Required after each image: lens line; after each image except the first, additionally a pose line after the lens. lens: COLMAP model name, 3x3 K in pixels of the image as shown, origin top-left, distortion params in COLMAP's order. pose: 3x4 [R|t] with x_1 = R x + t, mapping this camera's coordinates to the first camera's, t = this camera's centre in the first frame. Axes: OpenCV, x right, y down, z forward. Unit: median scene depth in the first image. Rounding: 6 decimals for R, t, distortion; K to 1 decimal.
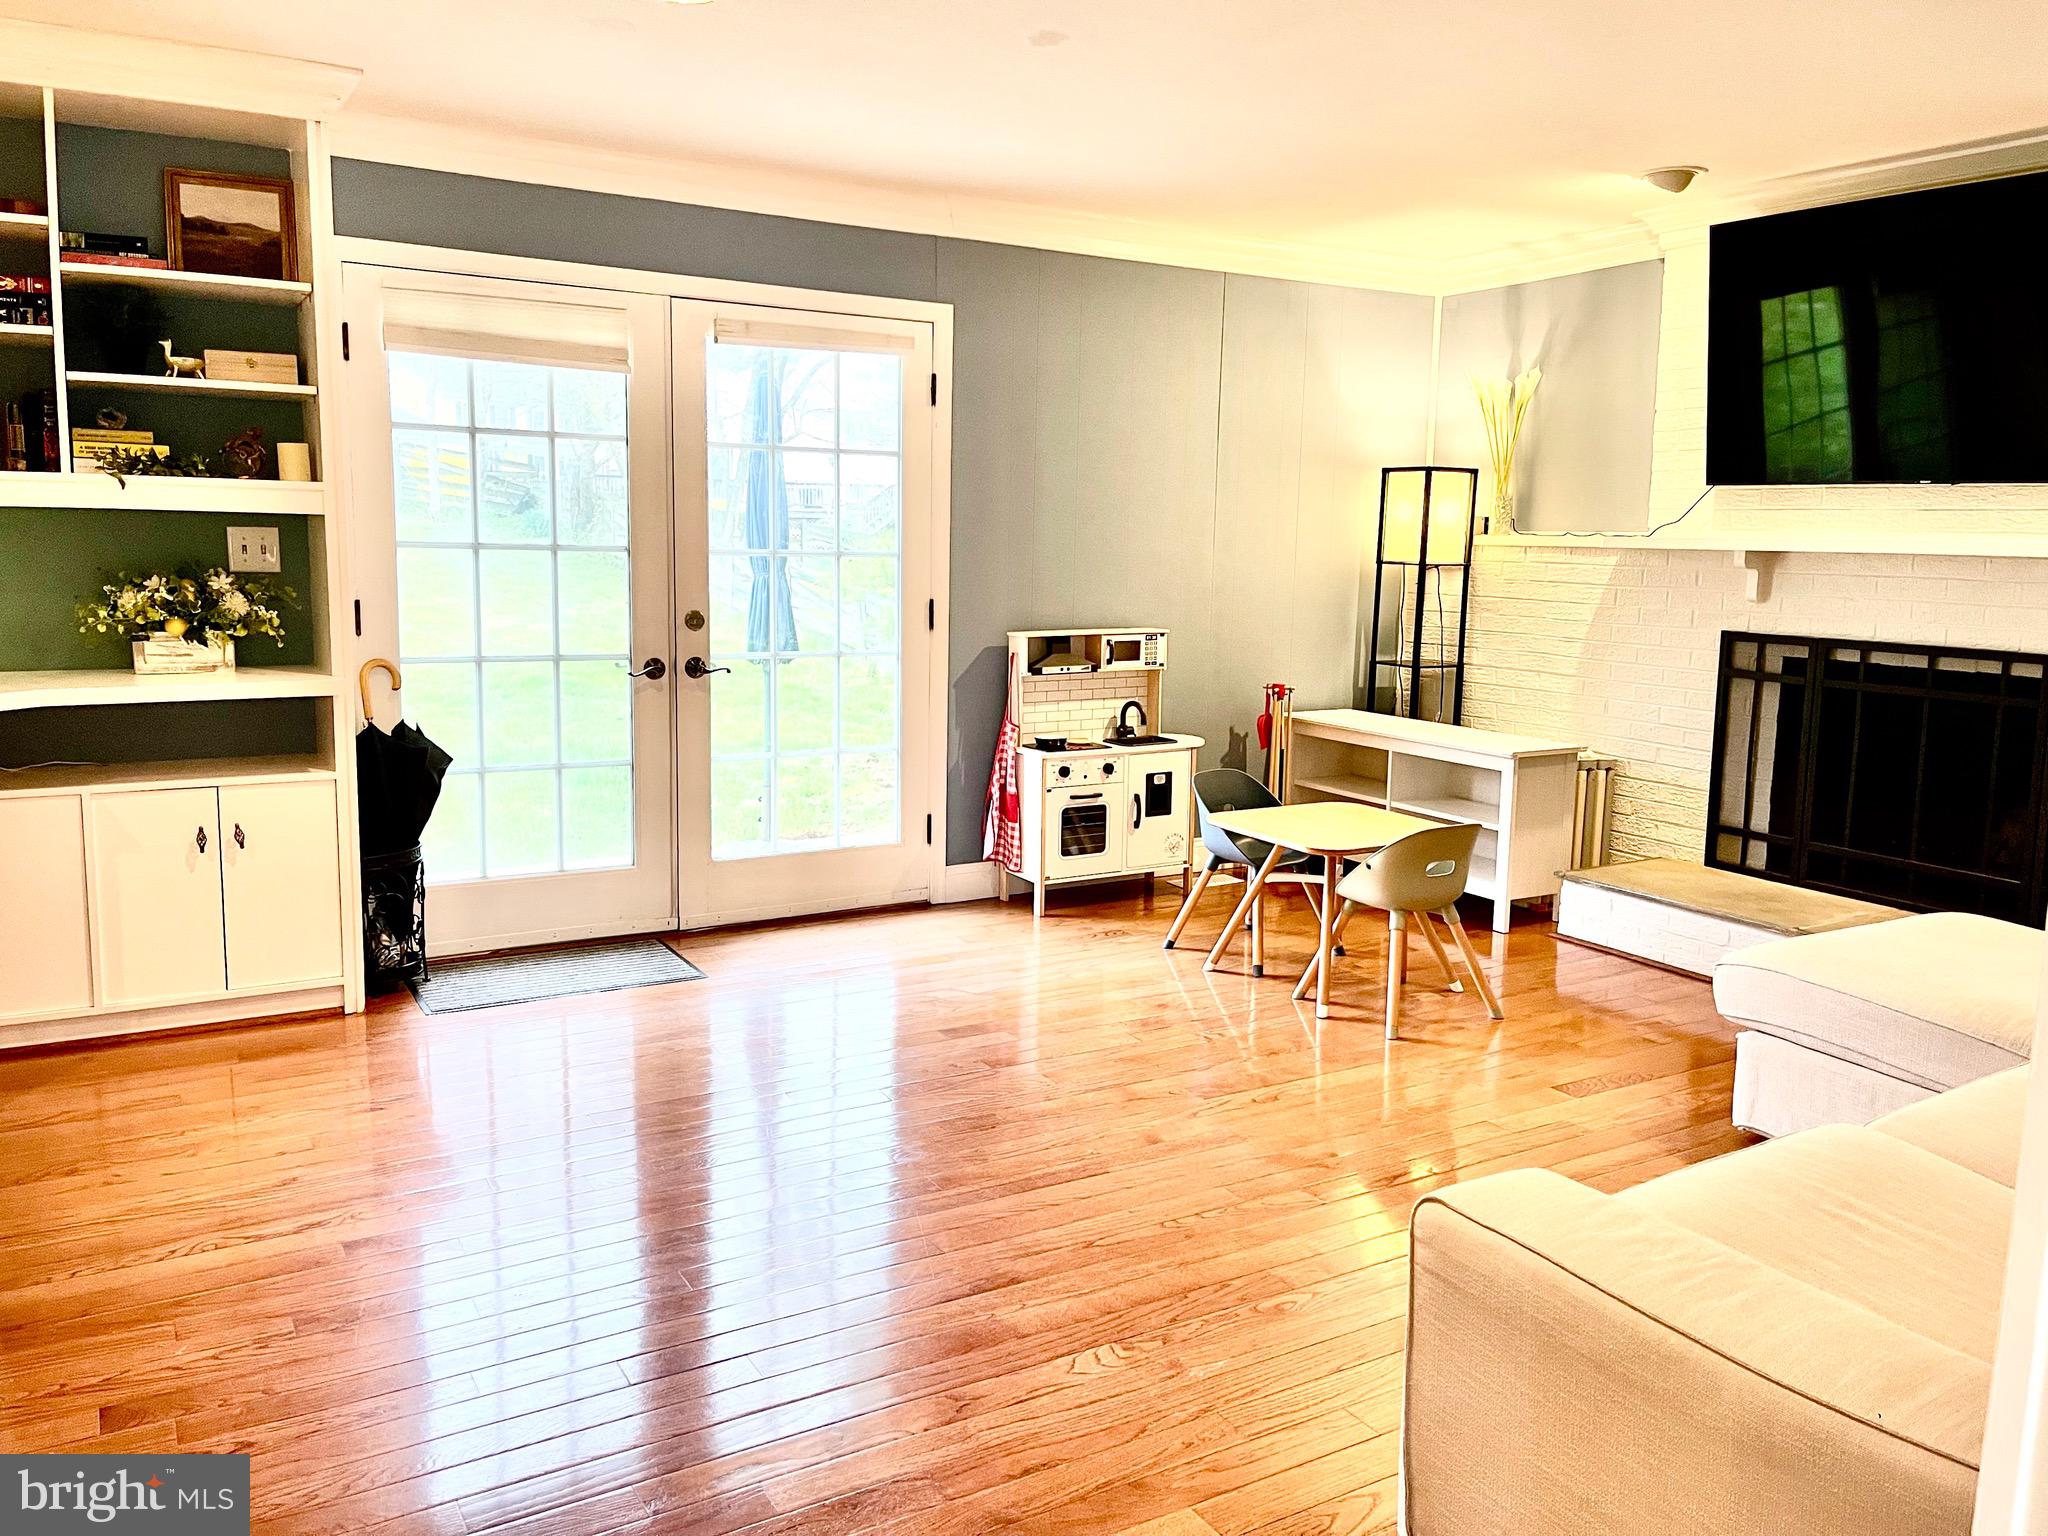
lens RADIAL K [[1590.4, 0, 1024.0], [0, 1590.4, 768.0], [0, 0, 1]] dist [0.084487, -0.001353]
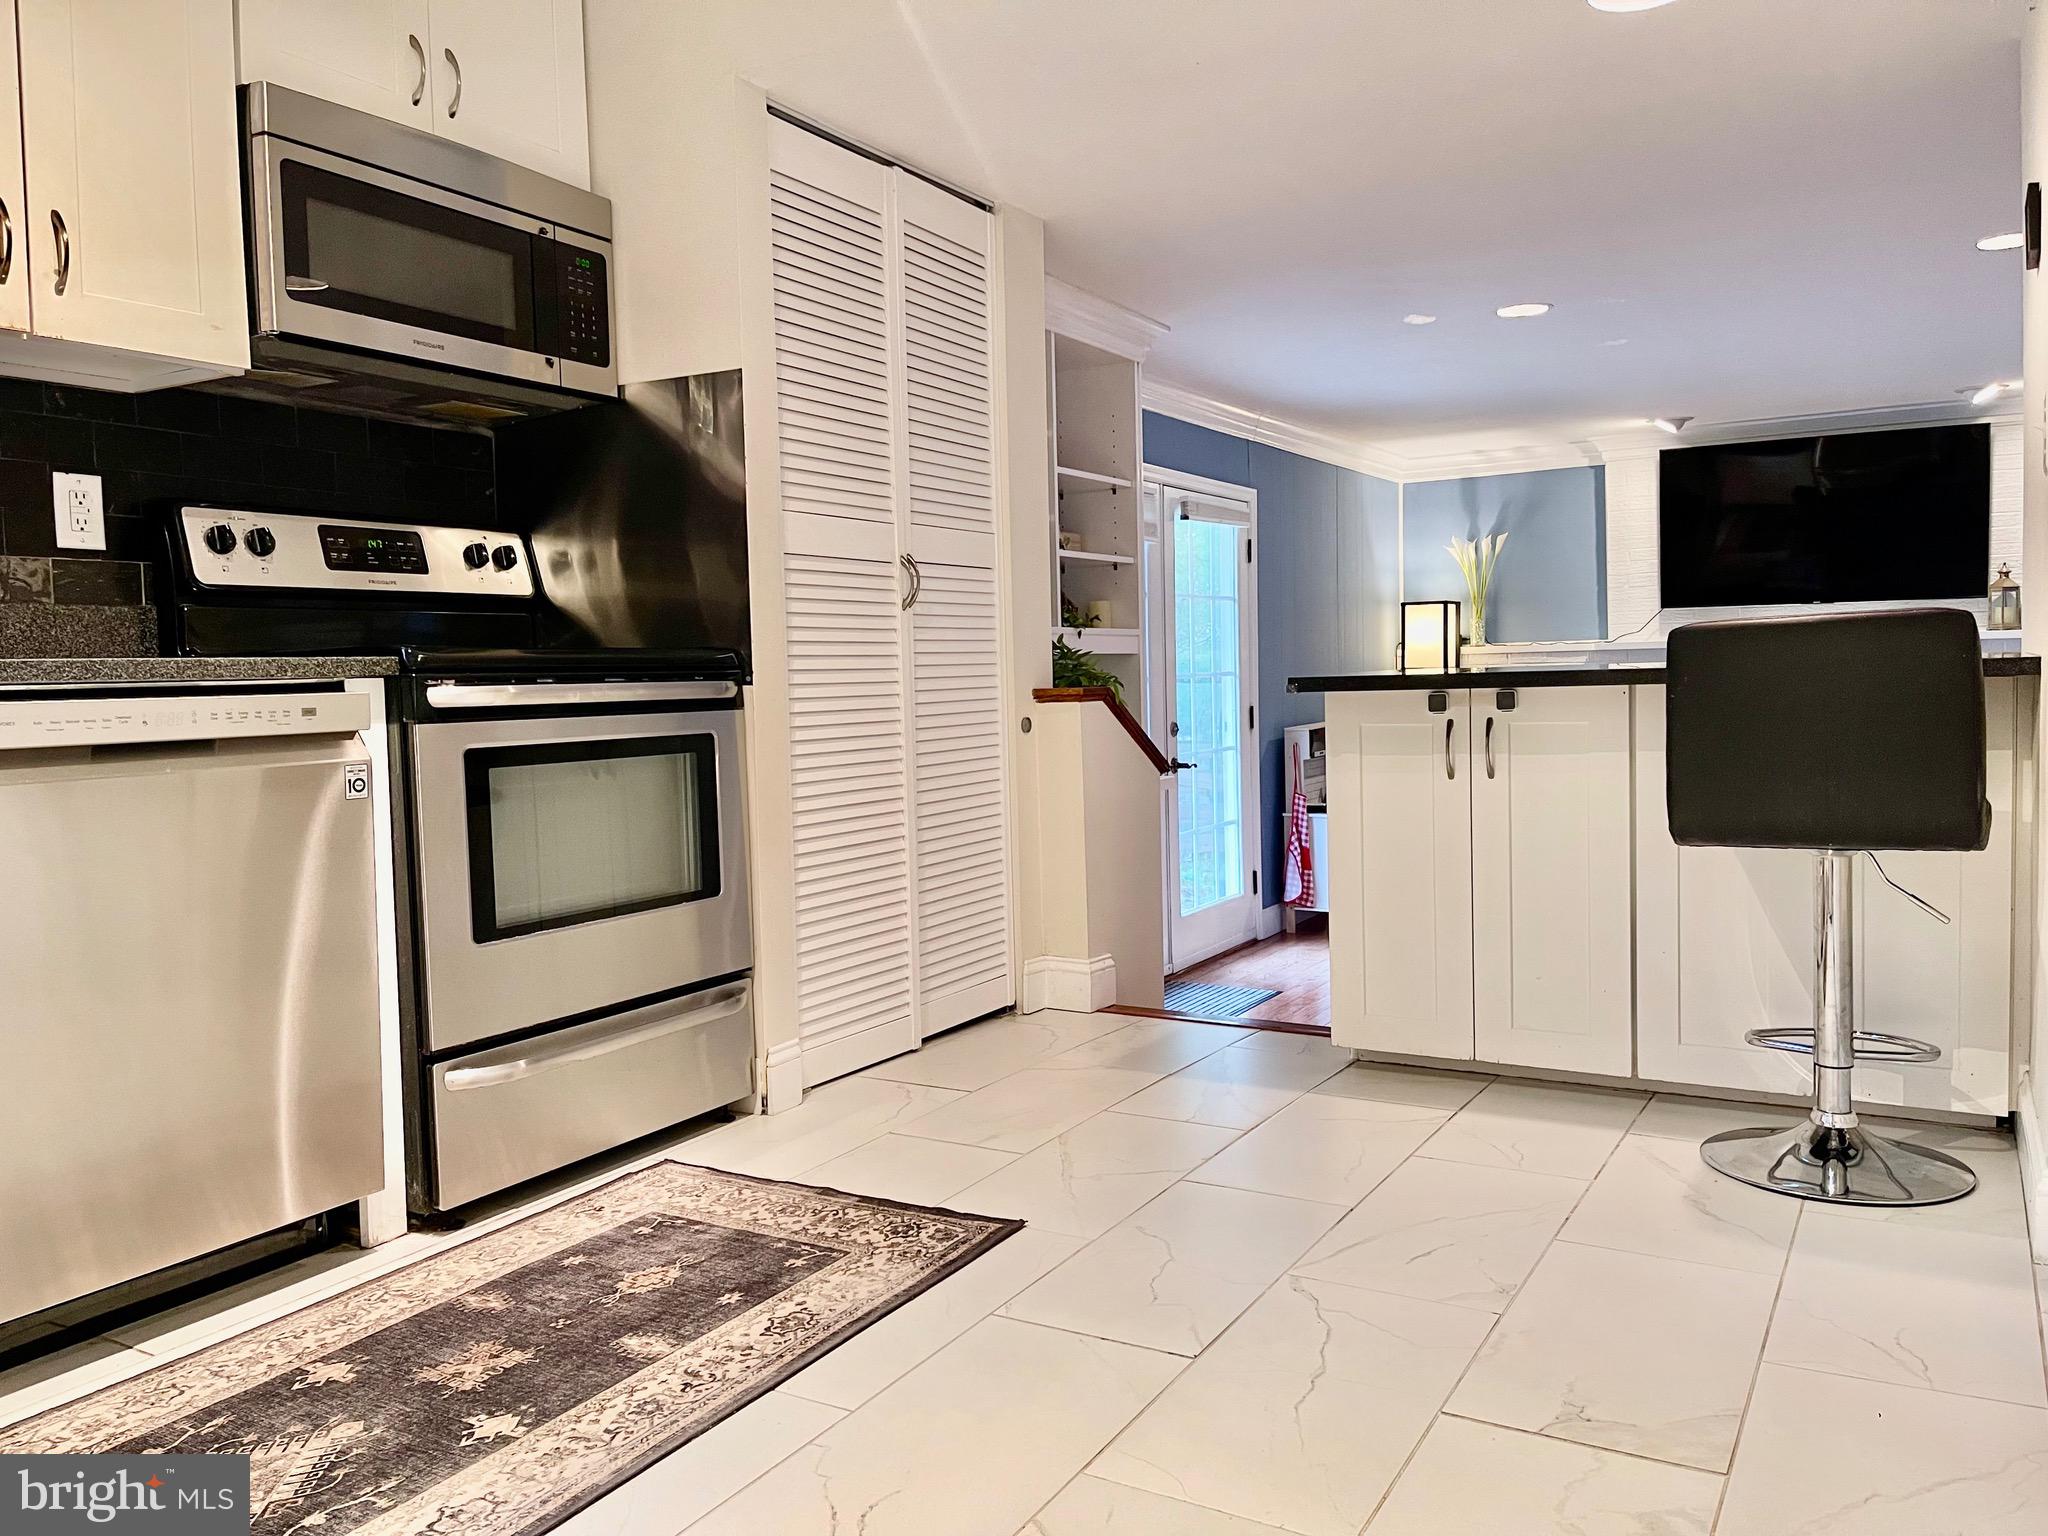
lens RADIAL K [[1584.7, 0, 1021.0], [0, 1584.7, 735.5], [0, 0, 1]] dist [0.053199, 0.000341]
pose [[0.867818, -0.063415, 0.492819, -0.892053], [0.117204, 0.989961, -0.079002, -0.001505], [-0.482861, 0.126320, 0.866538, -0.035298]]
